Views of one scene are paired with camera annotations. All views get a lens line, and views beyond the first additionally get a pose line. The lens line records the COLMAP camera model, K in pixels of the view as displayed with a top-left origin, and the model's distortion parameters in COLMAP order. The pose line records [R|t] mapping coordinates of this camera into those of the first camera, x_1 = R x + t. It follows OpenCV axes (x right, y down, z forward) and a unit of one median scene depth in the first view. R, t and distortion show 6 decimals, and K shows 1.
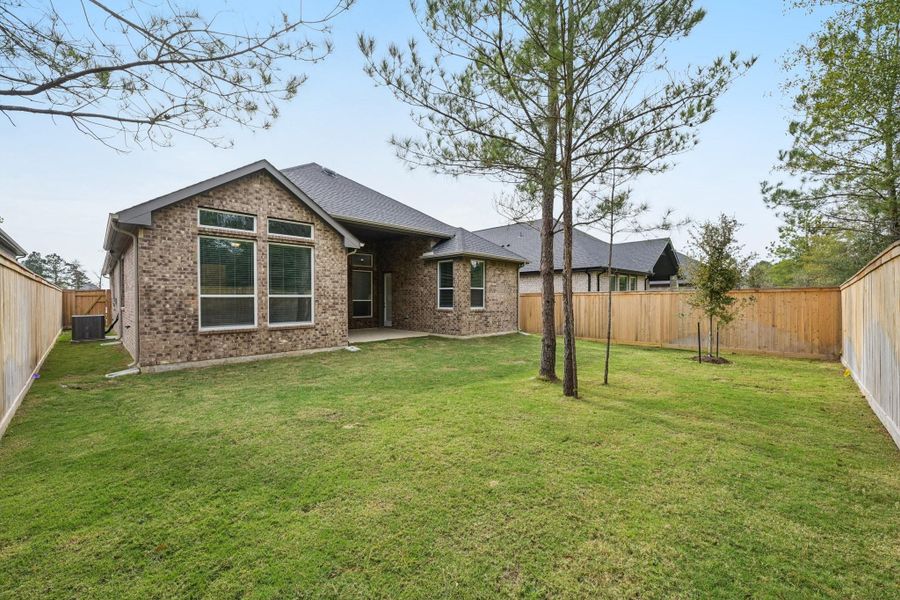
lens RADIAL K [[356.5, 0, 451.0], [0, 356.5, 301.7], [0, 0, 1]] dist [-0.001413, -0.000109]
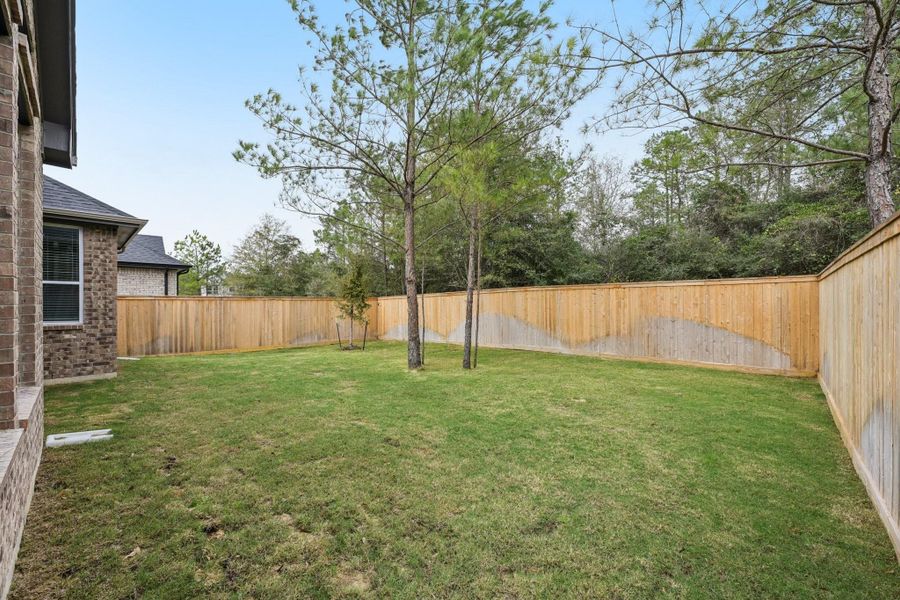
lens RADIAL K [[356.5, 0, 451.0], [0, 356.5, 301.7], [0, 0, 1]] dist [-0.001413, -0.000109]
pose [[-0.017171, 0.006906, 0.999829, -0.496043], [0.009077, 0.999936, -0.006751, -0.003252], [-0.999811, 0.008960, -0.017233, 0.466411]]
